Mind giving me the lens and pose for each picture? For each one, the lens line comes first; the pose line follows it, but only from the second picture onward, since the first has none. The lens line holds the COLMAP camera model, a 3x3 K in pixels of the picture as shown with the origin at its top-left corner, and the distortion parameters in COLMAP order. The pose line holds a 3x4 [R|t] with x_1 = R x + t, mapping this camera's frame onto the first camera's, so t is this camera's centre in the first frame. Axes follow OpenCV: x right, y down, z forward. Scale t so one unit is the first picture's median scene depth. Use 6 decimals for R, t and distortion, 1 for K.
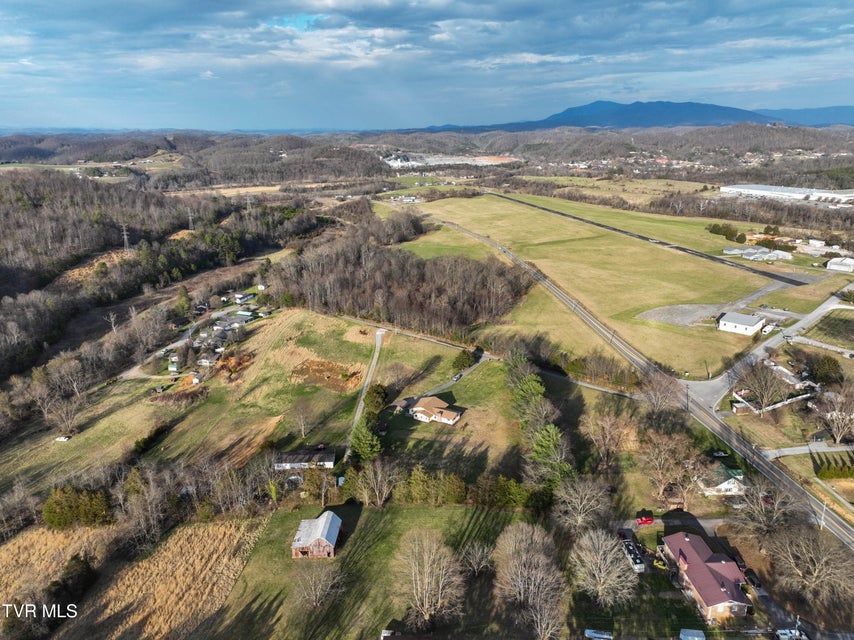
lens RADIAL K [[601.9, 0, 430.3], [0, 601.9, 310.1], [0, 0, 1]] dist [0.001496, 0.020288]
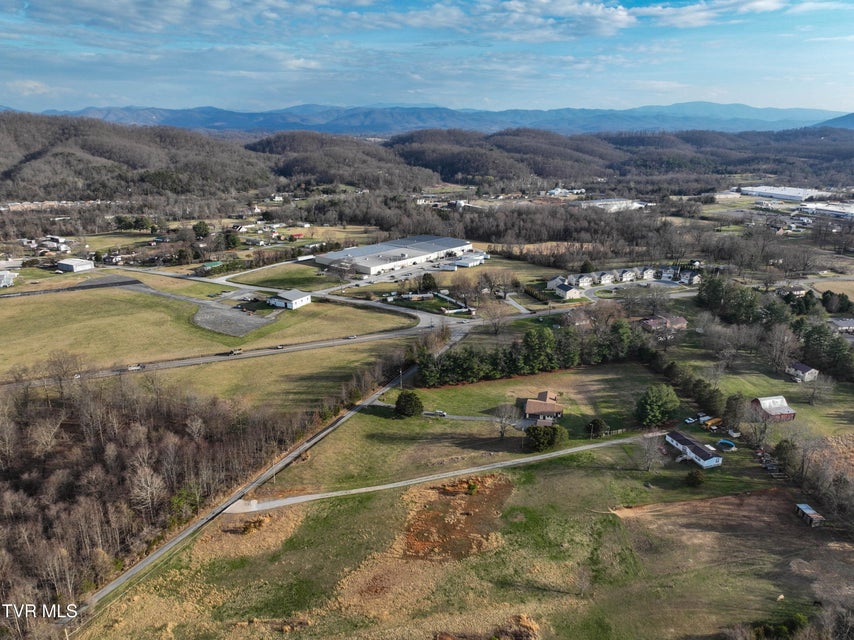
lens RADIAL K [[599.7, 0, 430.0], [0, 599.7, 317.8], [0, 0, 1]] dist [-0.001610, 0.020737]
pose [[-0.259610, -0.287174, 0.922027, -0.628389], [0.277679, 0.892244, 0.356083, -0.285681], [-0.924931, 0.348471, -0.151893, 0.963572]]
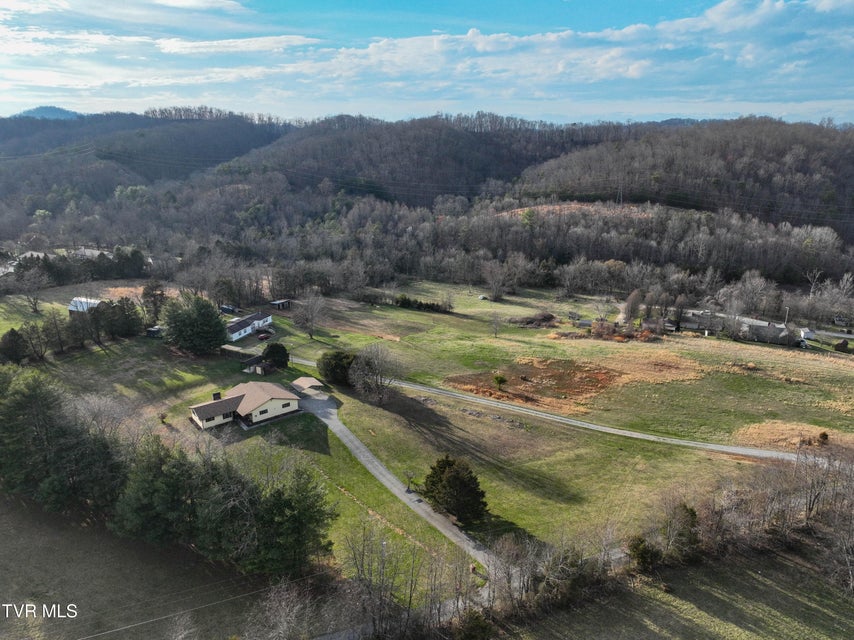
lens RADIAL K [[599.7, 0, 430.0], [0, 599.7, 317.8], [0, 0, 1]] dist [-0.001610, 0.020737]
pose [[-0.376330, 0.279578, -0.883296, 0.300014], [-0.263637, 0.881655, 0.391382, -0.117167], [0.888184, 0.380158, -0.258086, 0.945972]]
